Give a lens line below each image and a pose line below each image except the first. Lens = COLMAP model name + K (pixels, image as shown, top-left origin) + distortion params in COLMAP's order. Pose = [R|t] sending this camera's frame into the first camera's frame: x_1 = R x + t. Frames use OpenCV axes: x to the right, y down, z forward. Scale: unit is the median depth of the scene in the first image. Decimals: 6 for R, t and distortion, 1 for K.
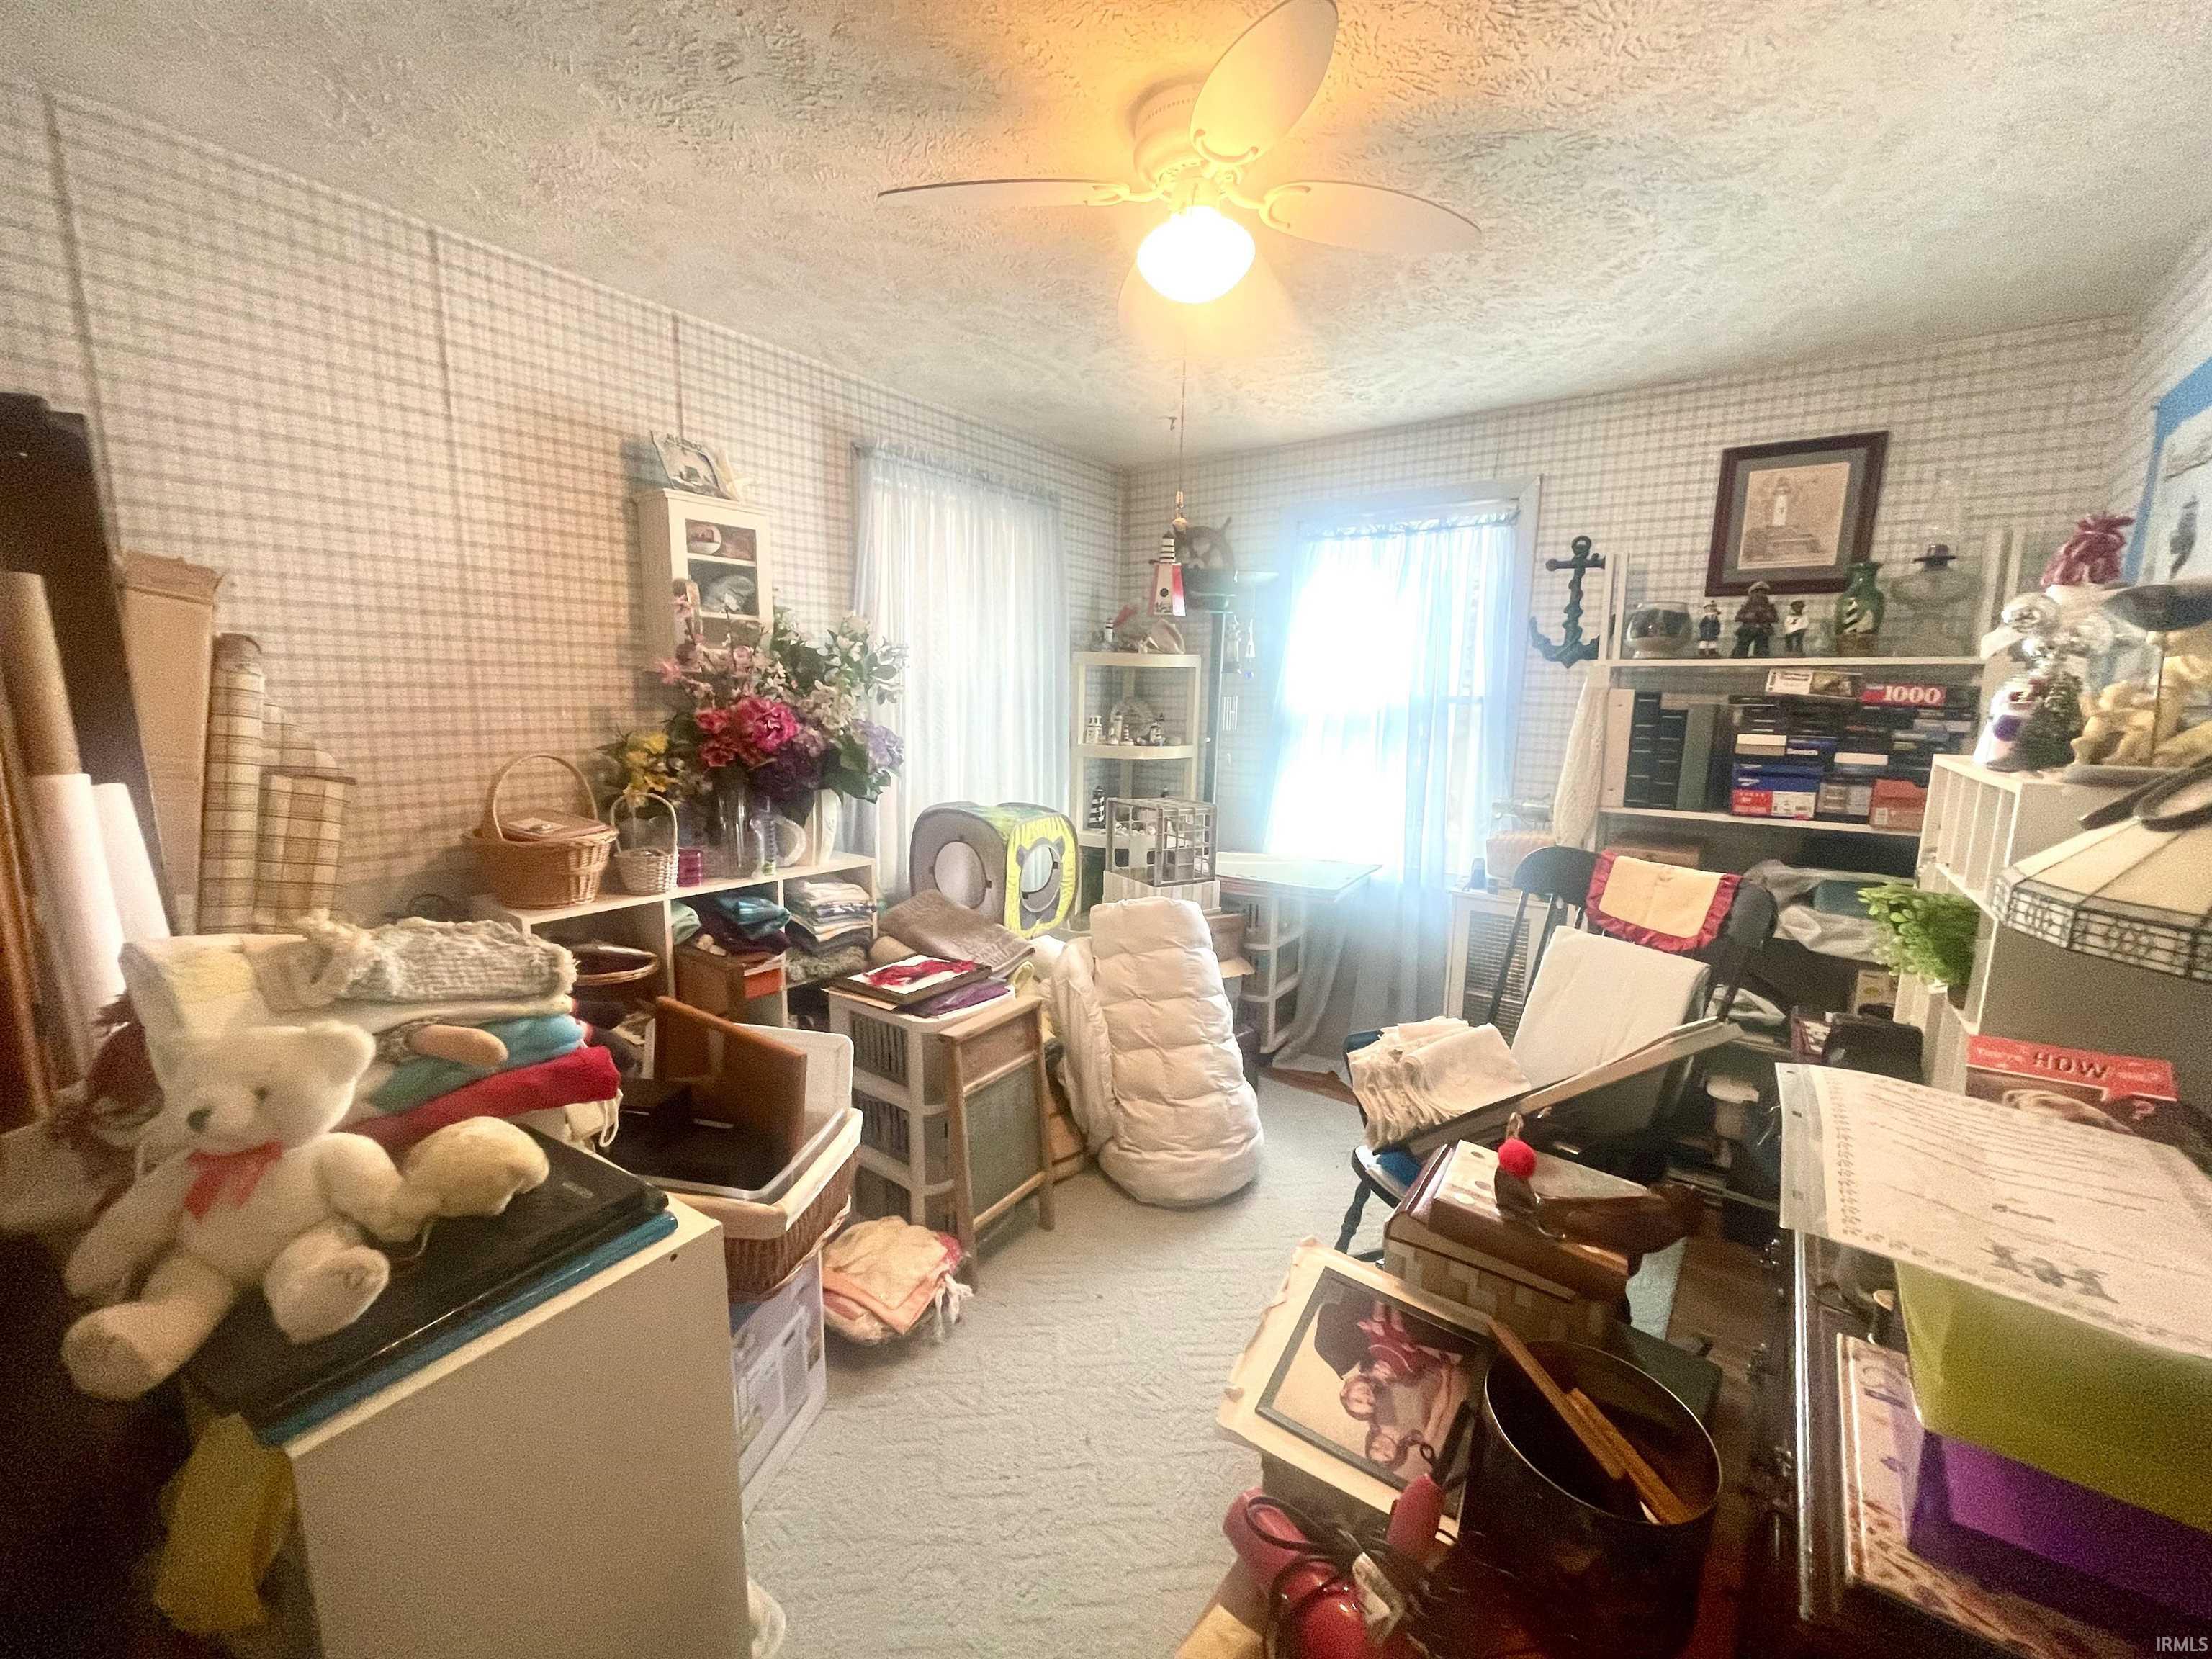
lens RADIAL K [[889.9, 0, 1103.6], [0, 889.9, 831.8], [0, 0, 1]] dist [-0.001955, -0.000209]
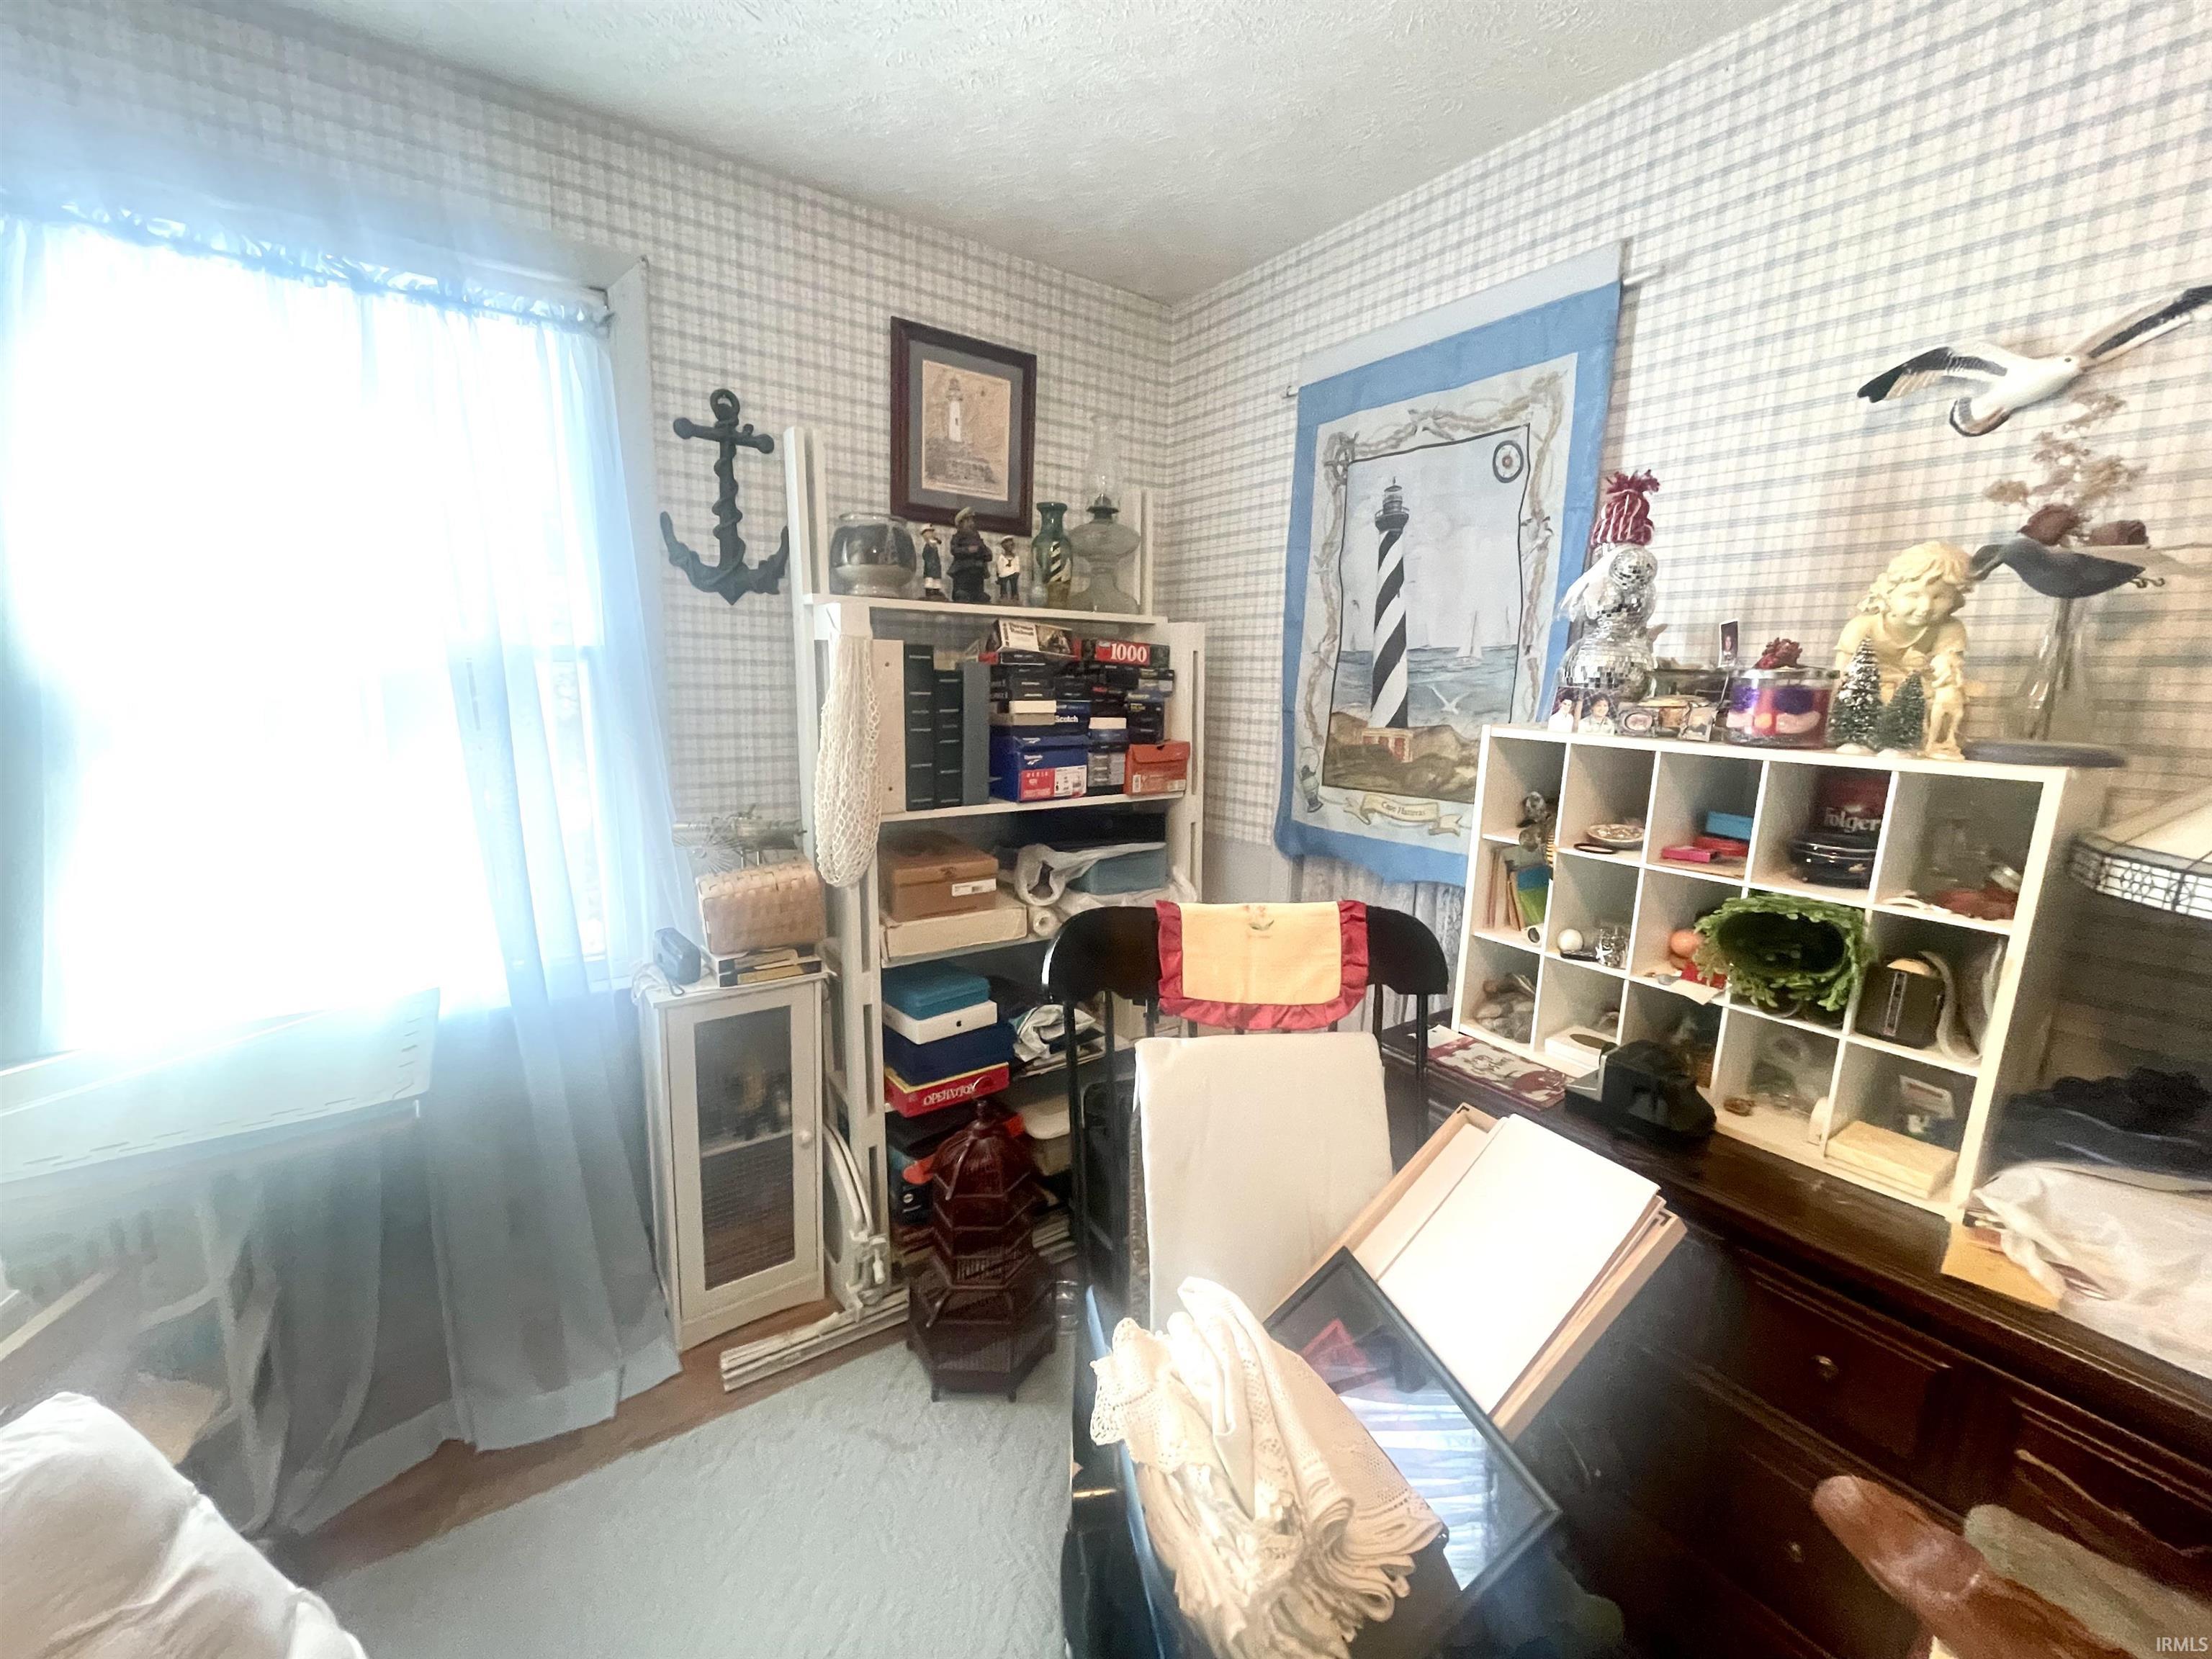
lens RADIAL K [[889.9, 0, 1103.6], [0, 889.9, 831.8], [0, 0, 1]] dist [-0.001955, -0.000209]
pose [[0.313539, -0.179710, 0.932415, -0.020329], [0.127461, 0.981007, 0.146215, -0.096013], [-0.940982, 0.073003, 0.330490, 0.636565]]
